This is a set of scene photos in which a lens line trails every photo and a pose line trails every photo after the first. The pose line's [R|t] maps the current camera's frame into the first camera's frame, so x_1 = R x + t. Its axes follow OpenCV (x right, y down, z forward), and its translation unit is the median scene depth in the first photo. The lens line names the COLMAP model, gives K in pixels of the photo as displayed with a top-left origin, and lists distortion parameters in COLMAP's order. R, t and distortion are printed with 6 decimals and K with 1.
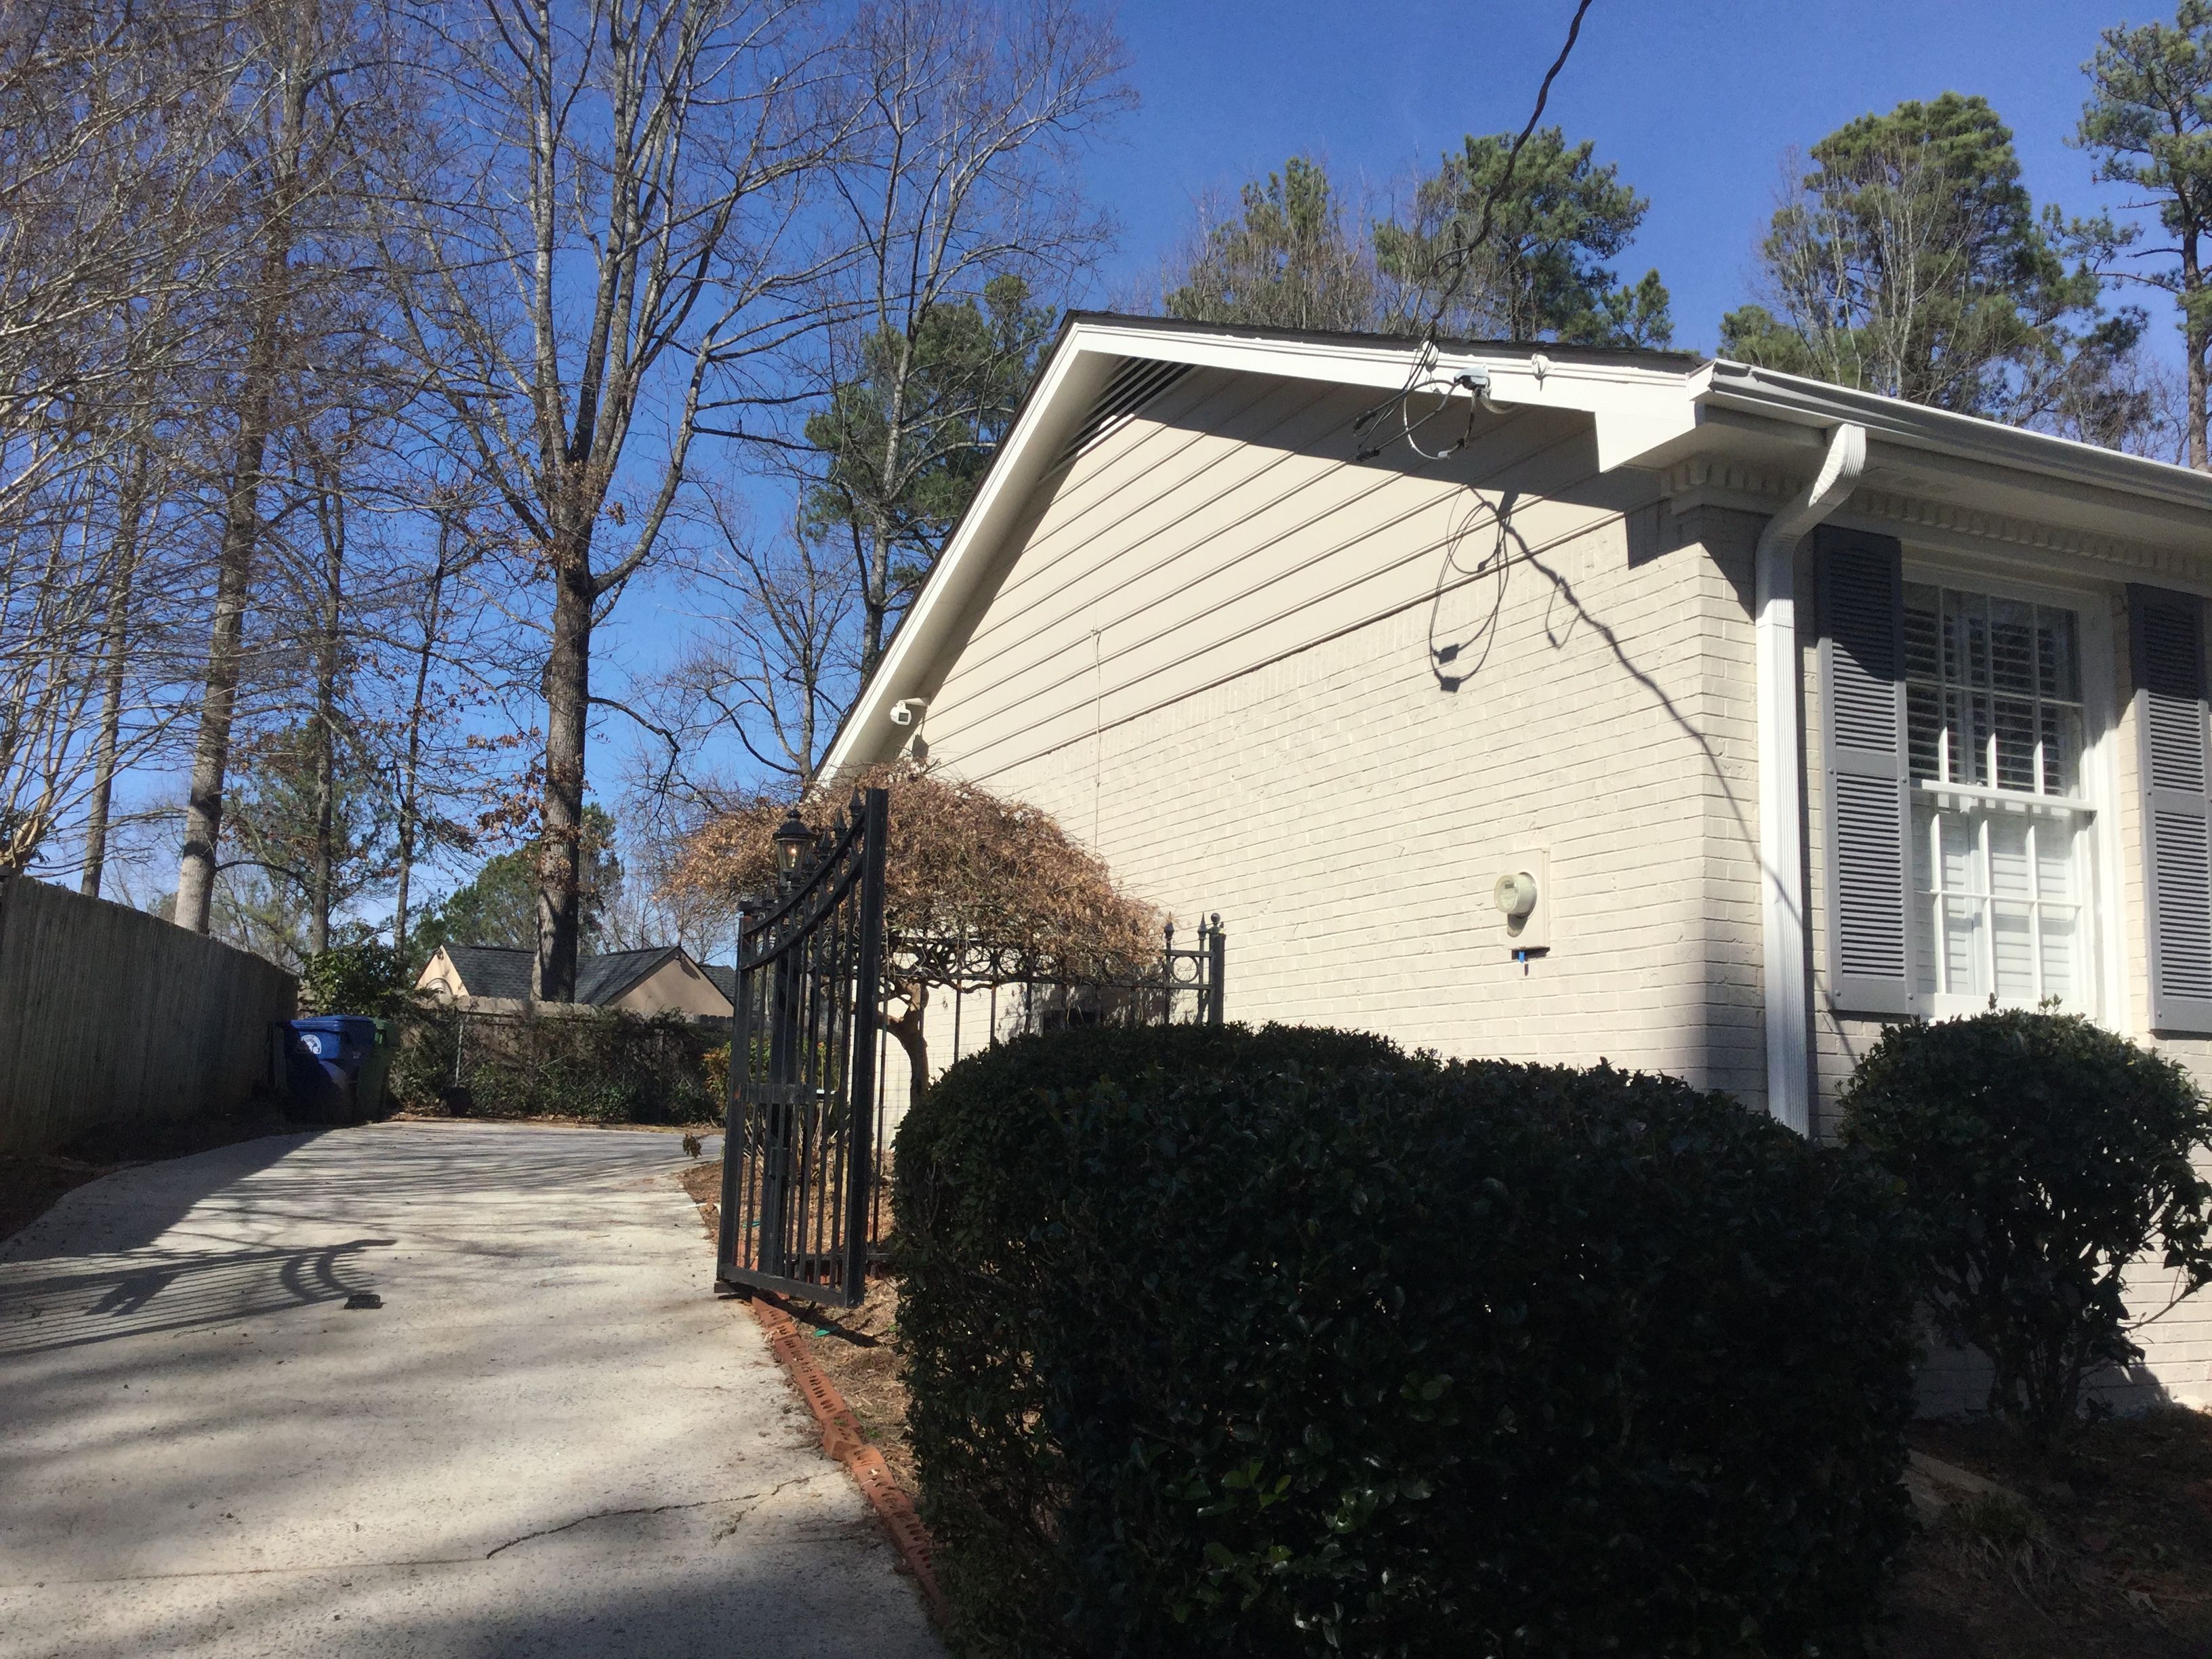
lens RADIAL K [[2037.7, 0, 1113.7], [0, 2037.7, 811.1], [0, 0, 1]] dist [0.029805, 0.000000]
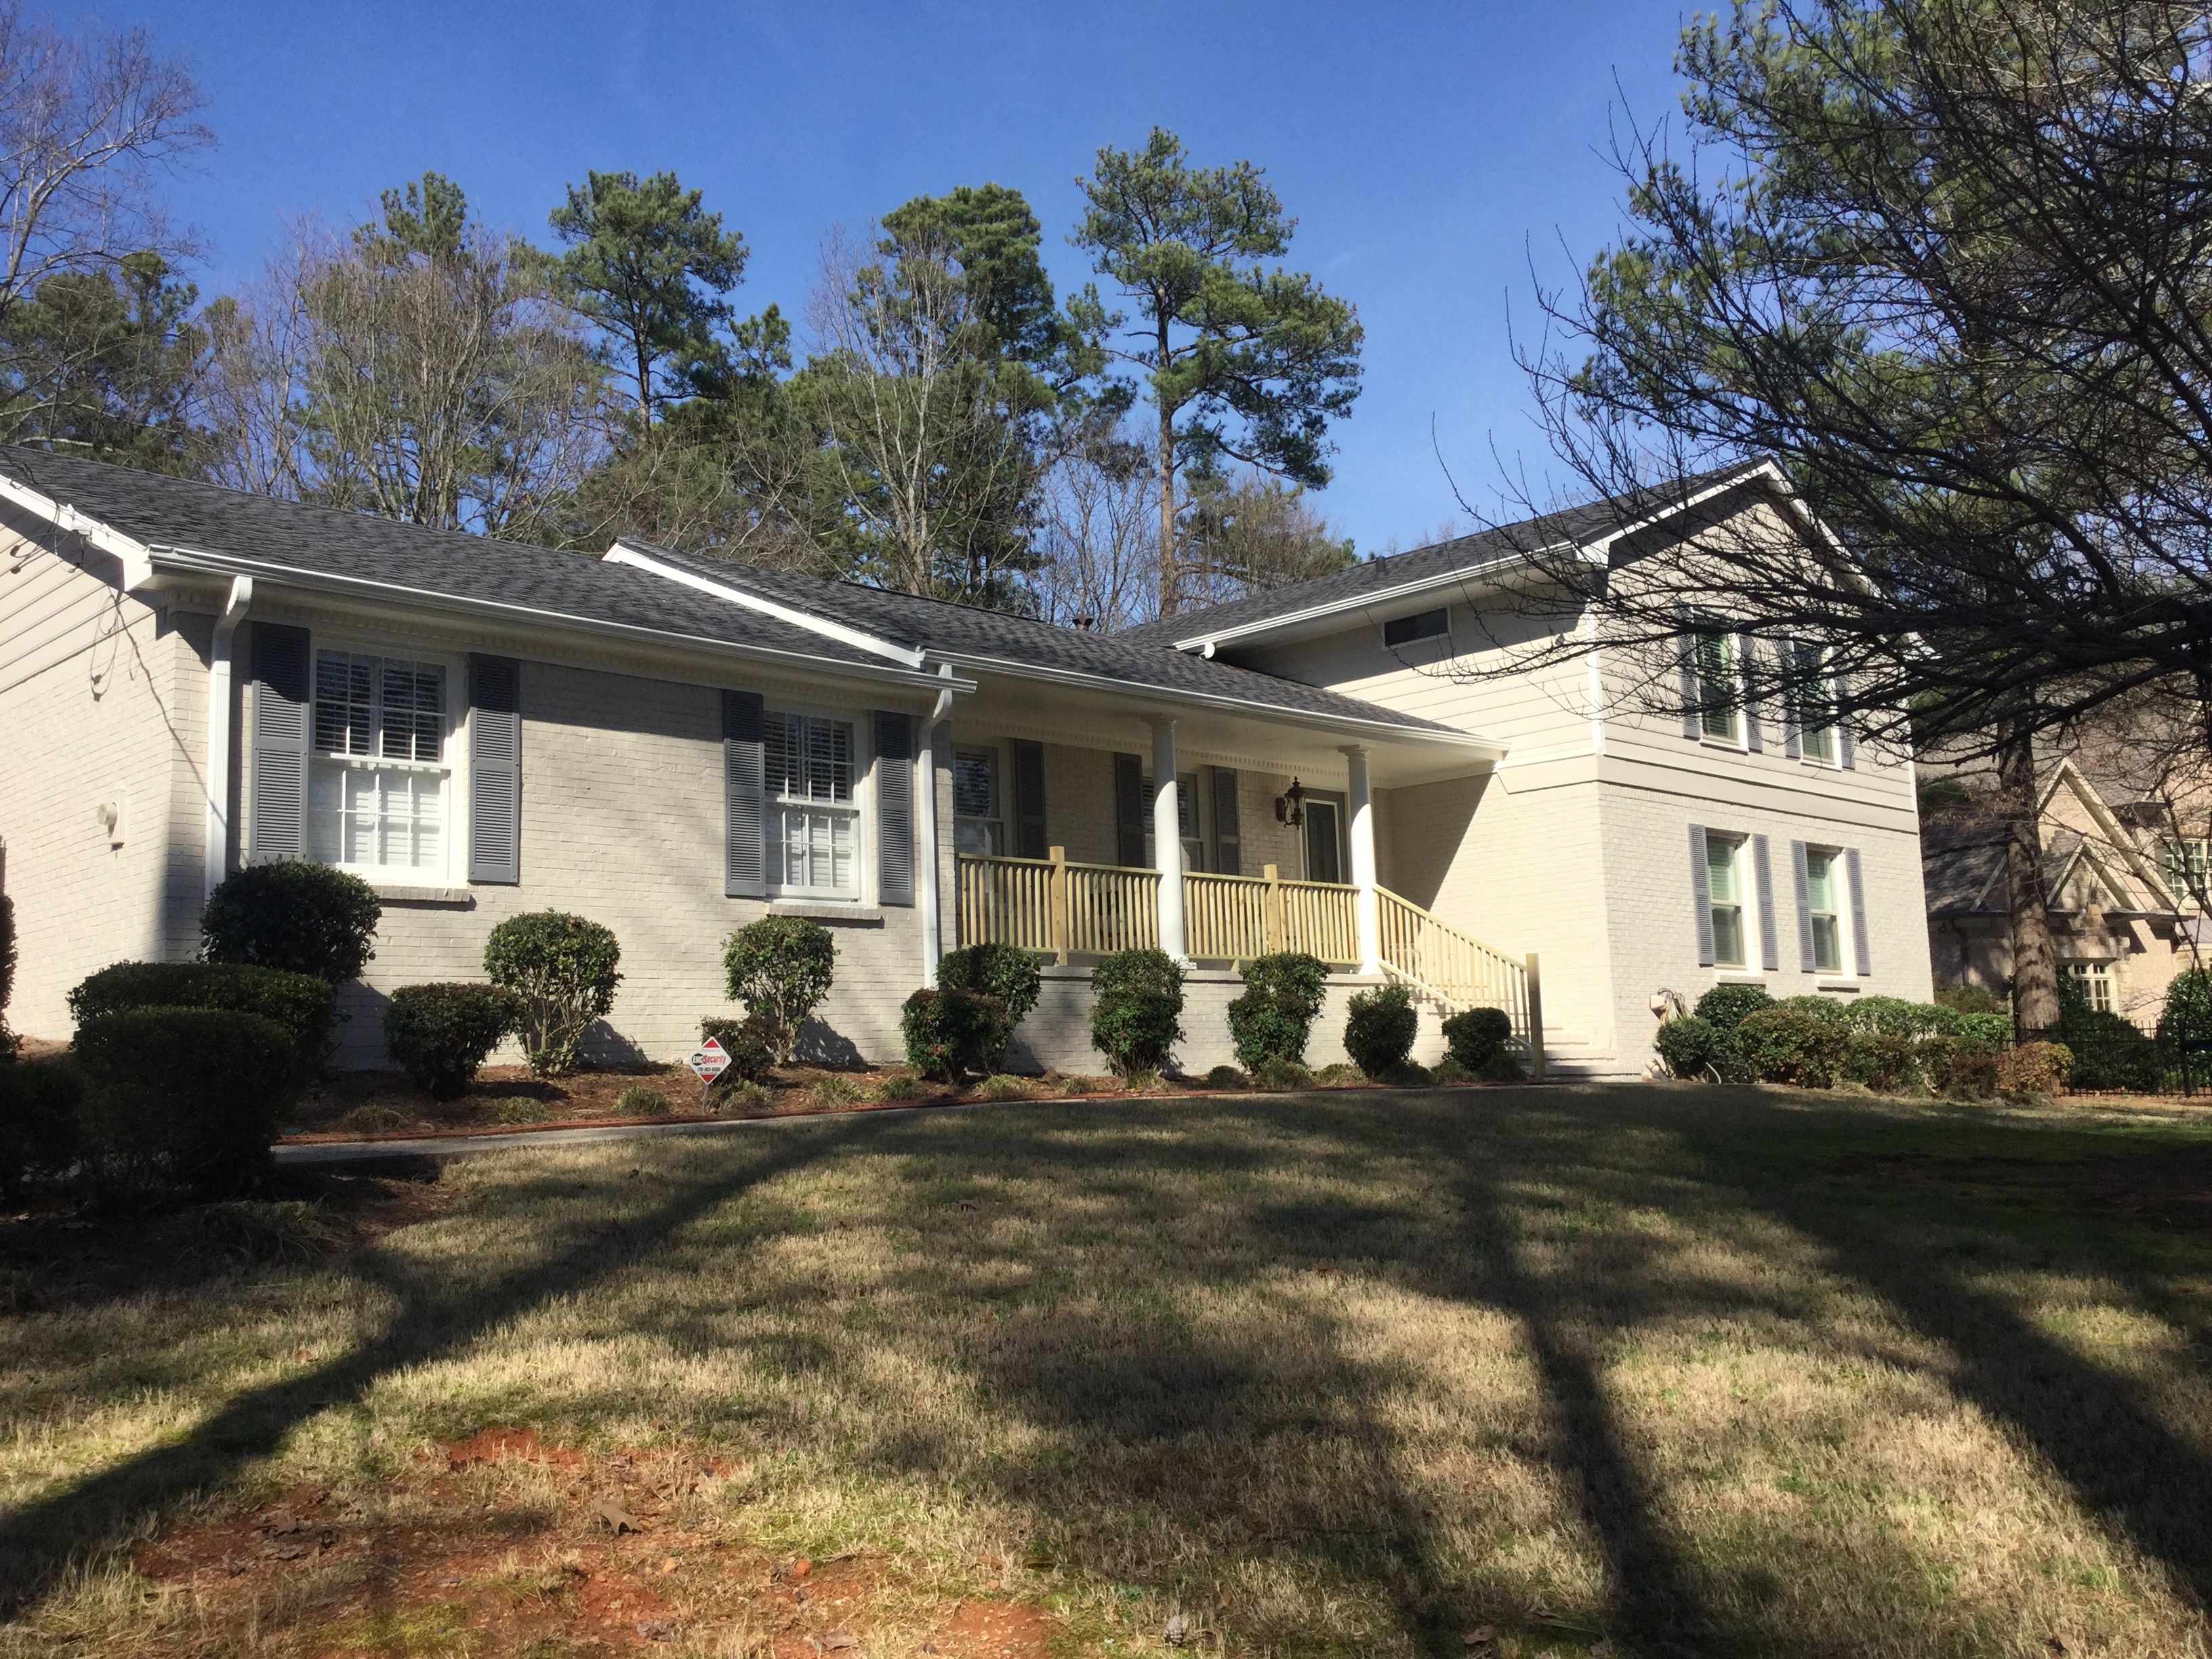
lens RADIAL K [[2037.7, 0, 1104.3], [0, 2037.7, 830.7], [0, 0, 1]] dist [0.029805, 0.000000]
pose [[0.939810, -0.008201, 0.341599, 0.059765], [0.001231, 0.999787, 0.020616, 0.002728], [-0.341696, -0.018955, 0.939619, -0.152137]]
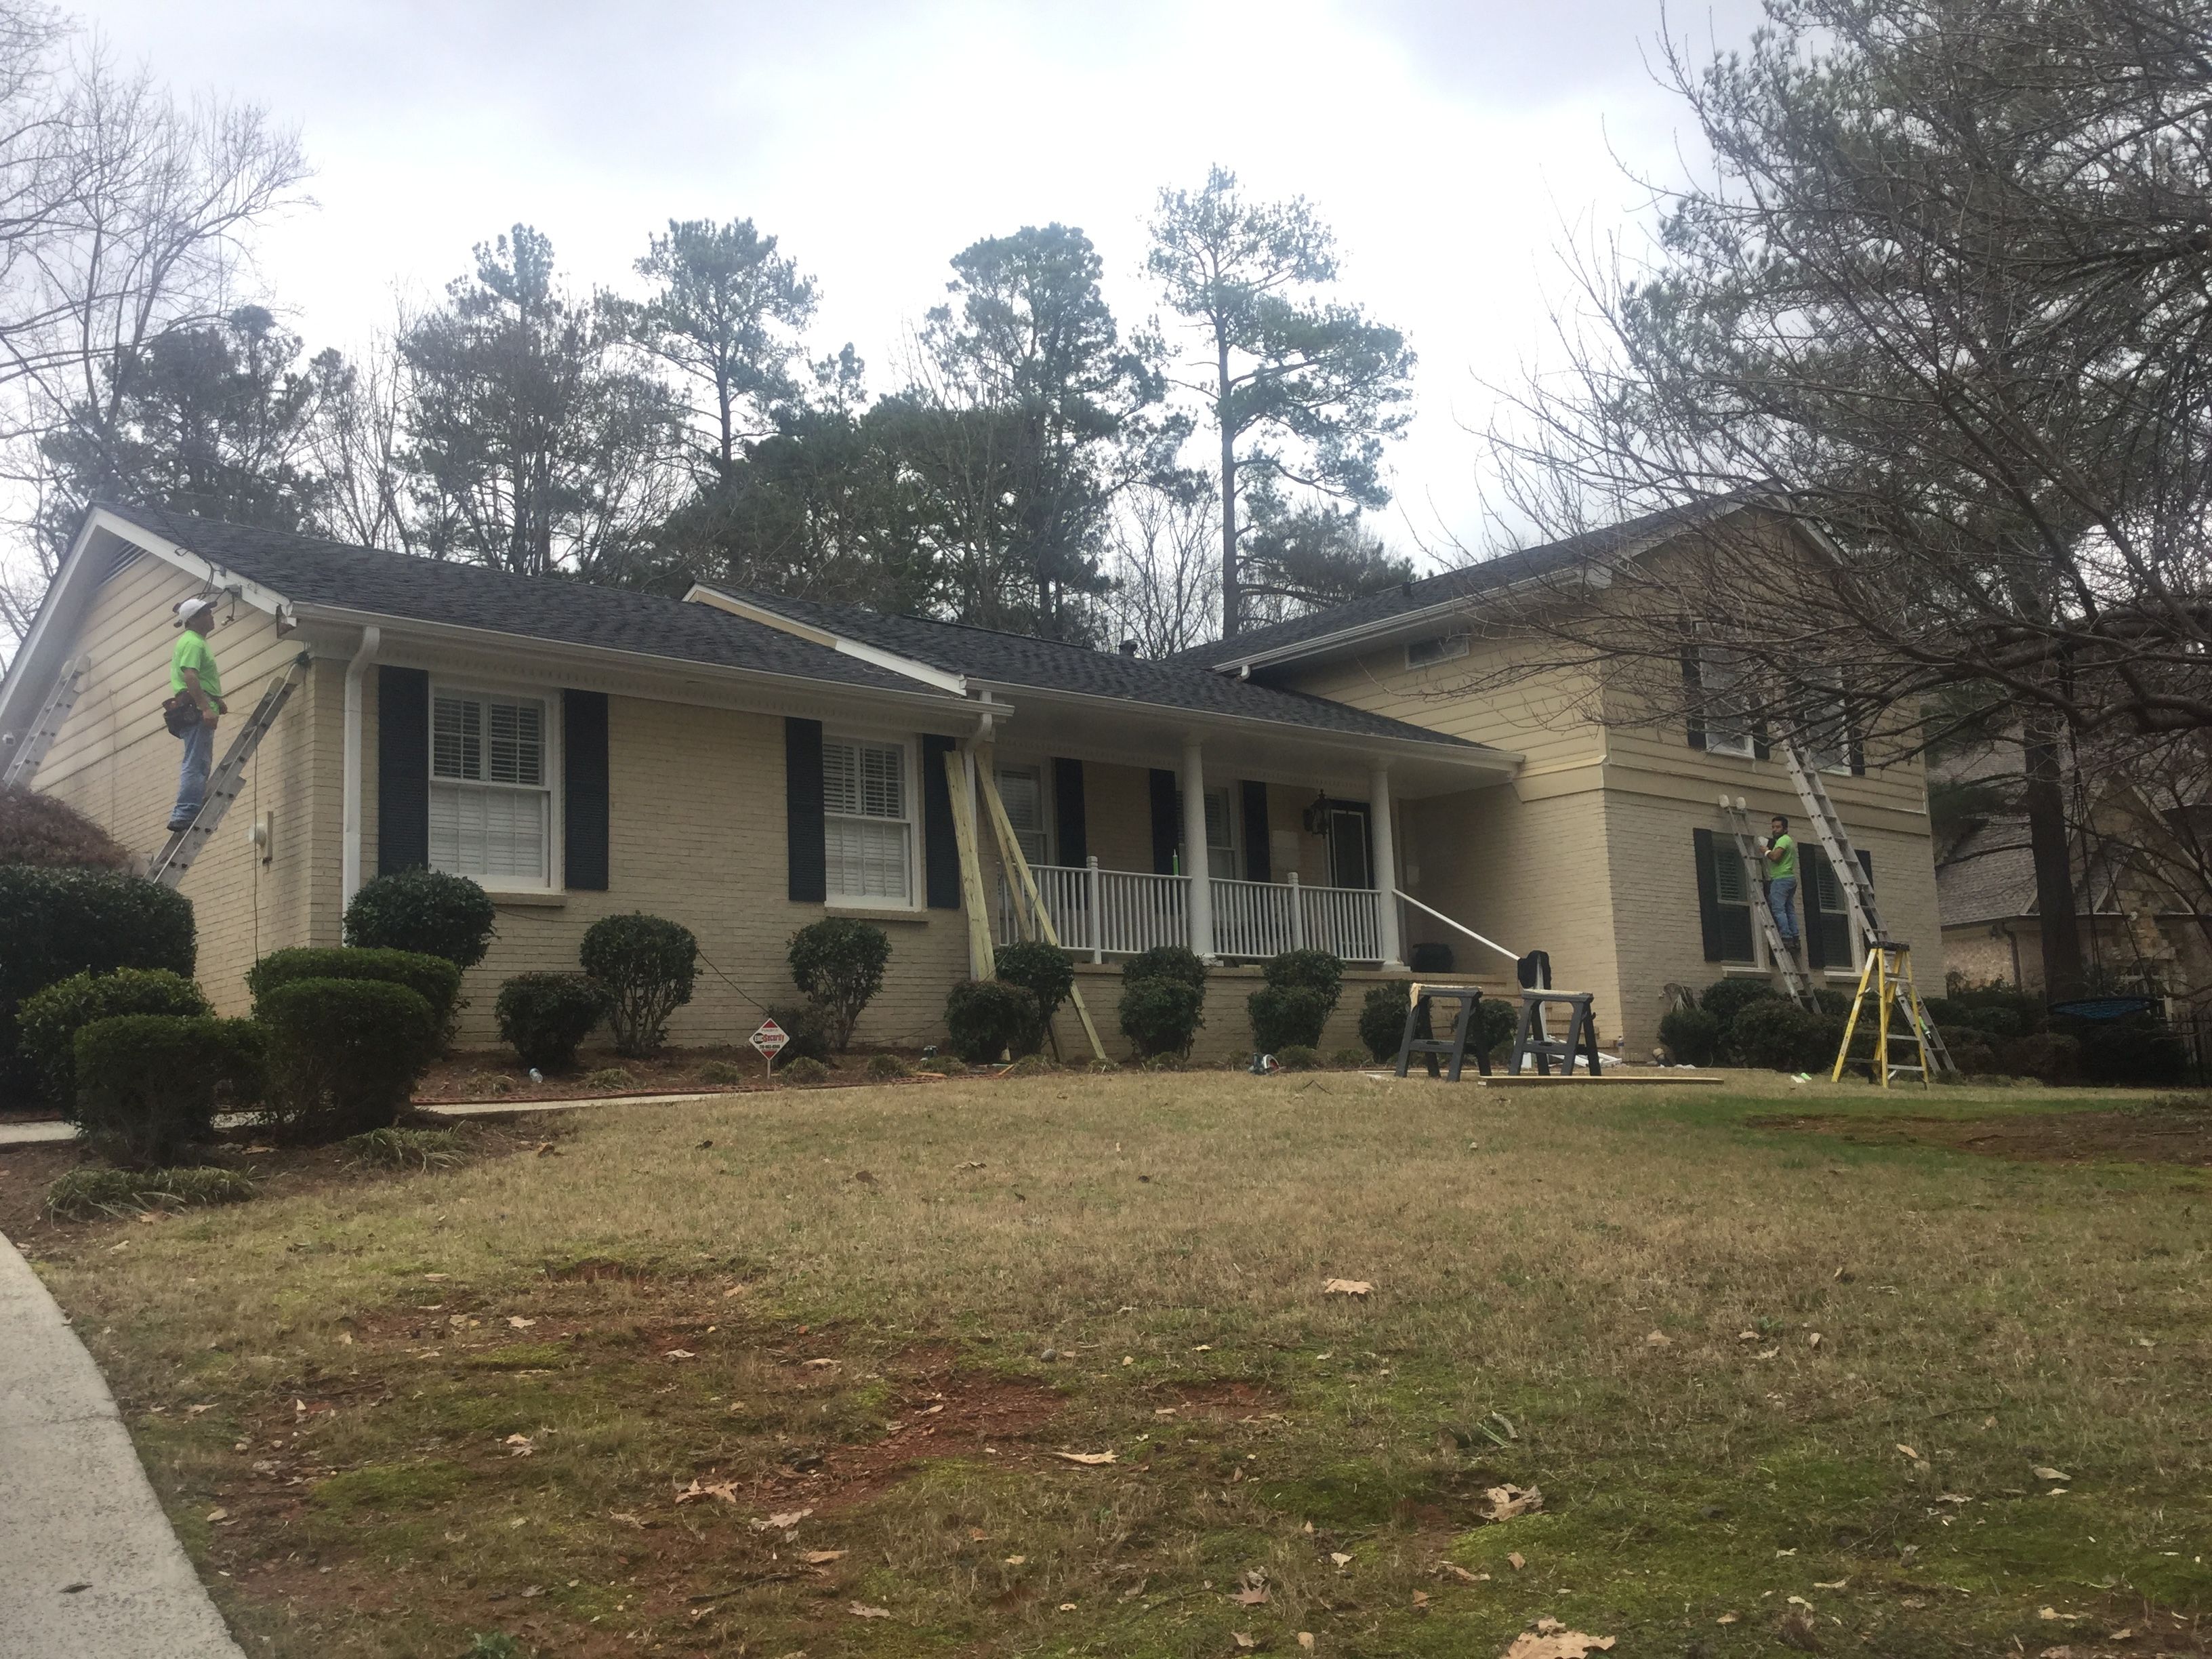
lens RADIAL K [[2037.7, 0, 1104.1], [0, 2037.7, 853.5], [0, 0, 1]] dist [0.029805, 0.000000]
pose [[0.953345, -0.020350, 0.301195, 0.057478], [0.014286, 0.999649, 0.022321, 0.003952], [-0.301544, -0.016976, 0.953301, -0.192640]]
